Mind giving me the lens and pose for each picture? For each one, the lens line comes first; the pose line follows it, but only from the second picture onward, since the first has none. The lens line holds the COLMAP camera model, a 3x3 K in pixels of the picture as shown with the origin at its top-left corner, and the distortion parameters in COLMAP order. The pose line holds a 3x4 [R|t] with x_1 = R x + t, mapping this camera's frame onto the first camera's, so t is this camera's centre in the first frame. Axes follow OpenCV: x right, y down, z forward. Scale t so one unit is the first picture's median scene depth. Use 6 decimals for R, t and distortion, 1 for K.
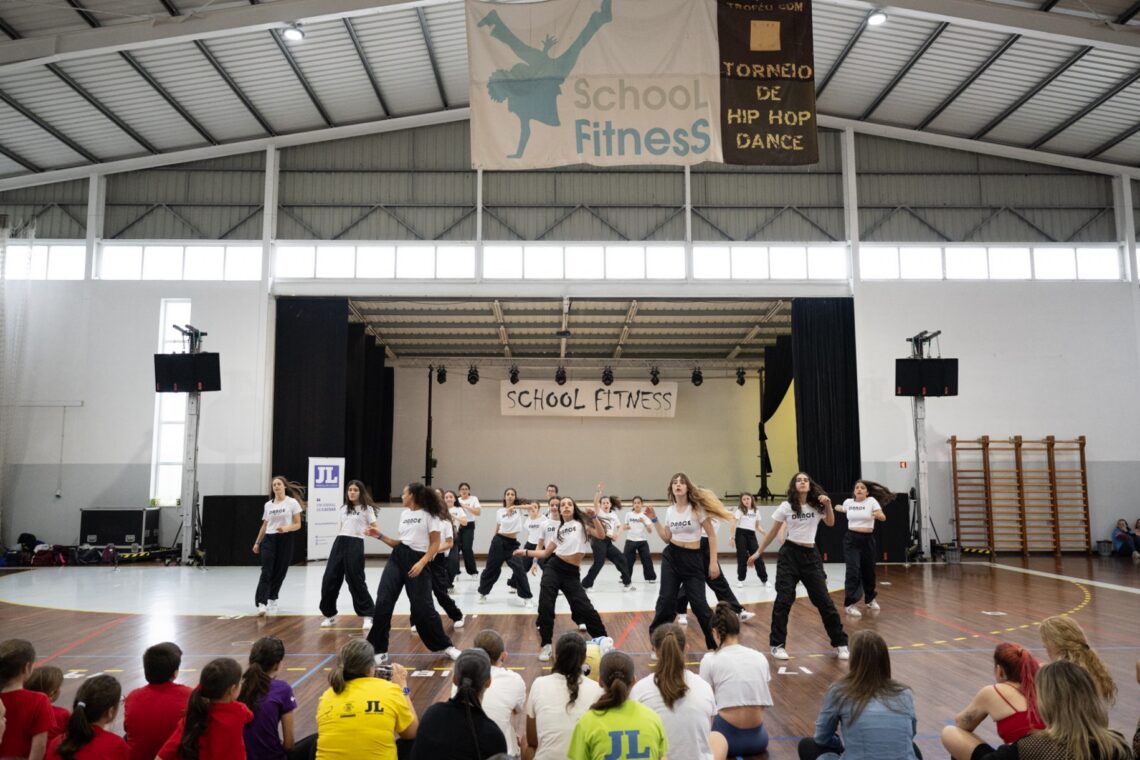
lens RADIAL K [[1143.7, 0, 577.9], [0, 1143.7, 324.5], [0, 0, 1]] dist [-0.001851, 0.000000]
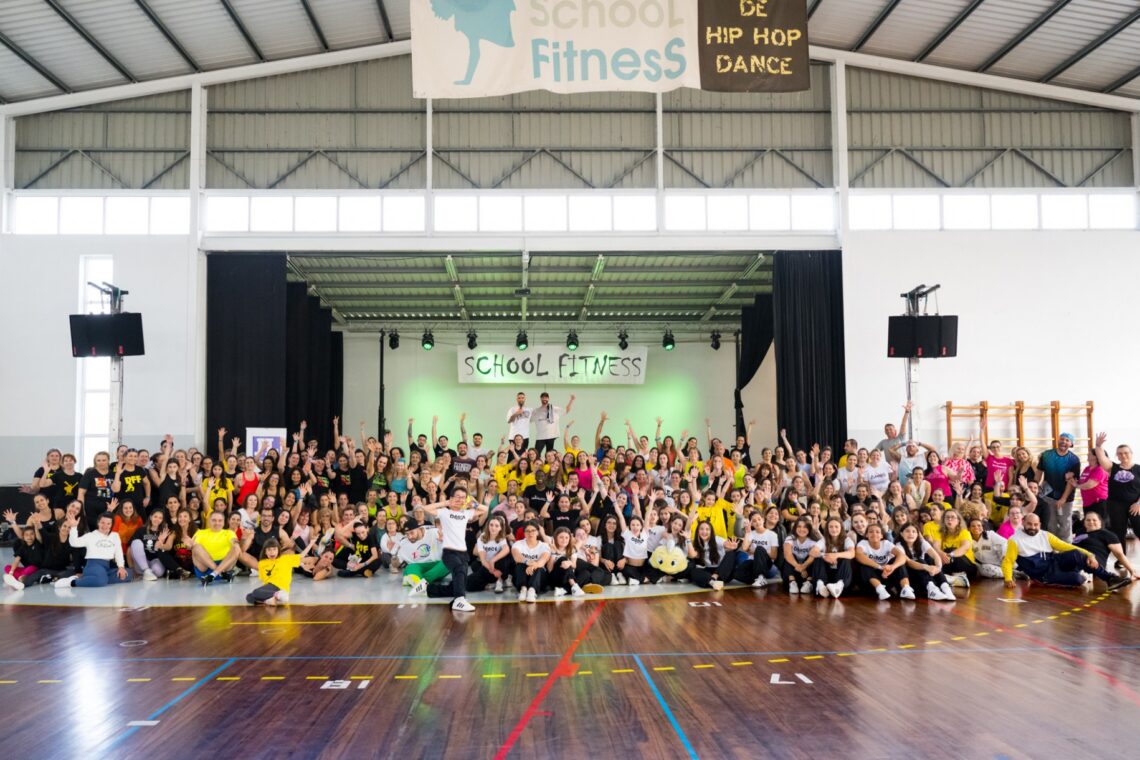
lens RADIAL K [[1143.7, 0, 573.6], [0, 1143.7, 381.8], [0, 0, 1]] dist [-0.001851, 0.000000]
pose [[0.999744, -0.003018, 0.022407, 0.006844], [0.001369, 0.997315, 0.073215, 0.012481], [-0.022568, -0.073166, 0.997064, 0.082219]]
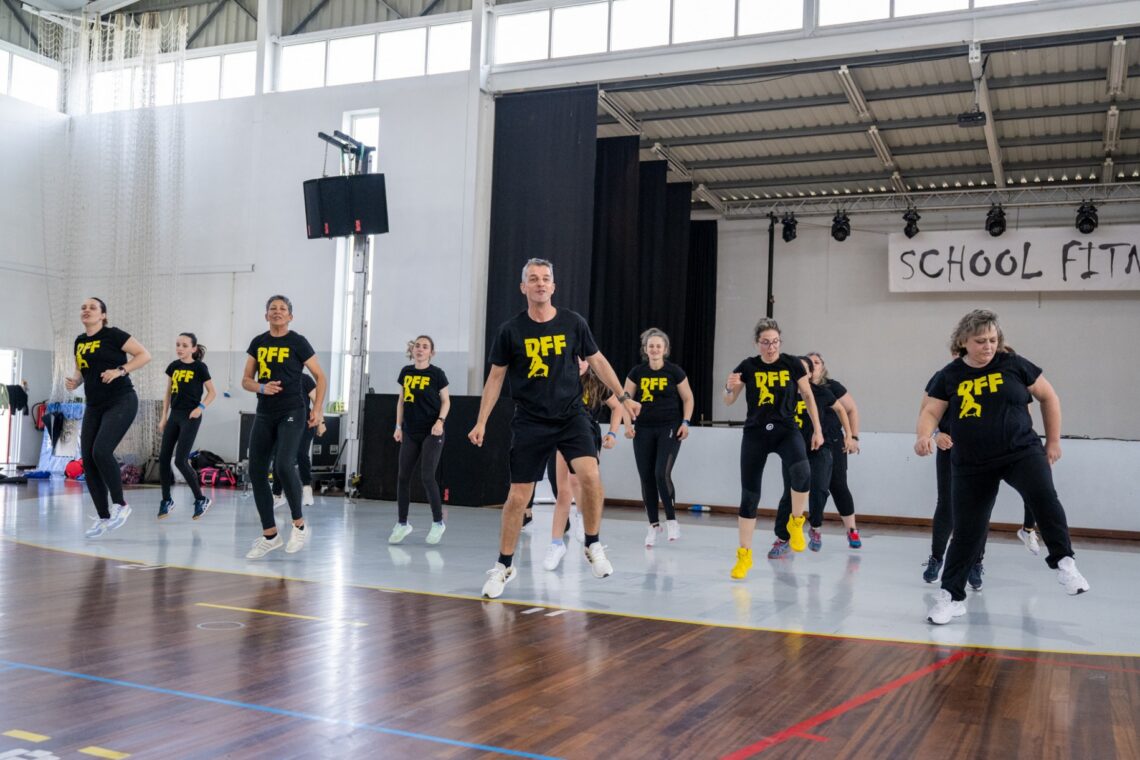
lens RADIAL K [[1143.7, 0, 569.1], [0, 1143.7, 384.4], [0, 0, 1]] dist [-0.001851, 0.000000]
pose [[0.877342, 0.010183, -0.479757, 0.084439], [0.019081, 0.998244, 0.056083, 0.105452], [0.479486, -0.058358, 0.875607, 0.461121]]
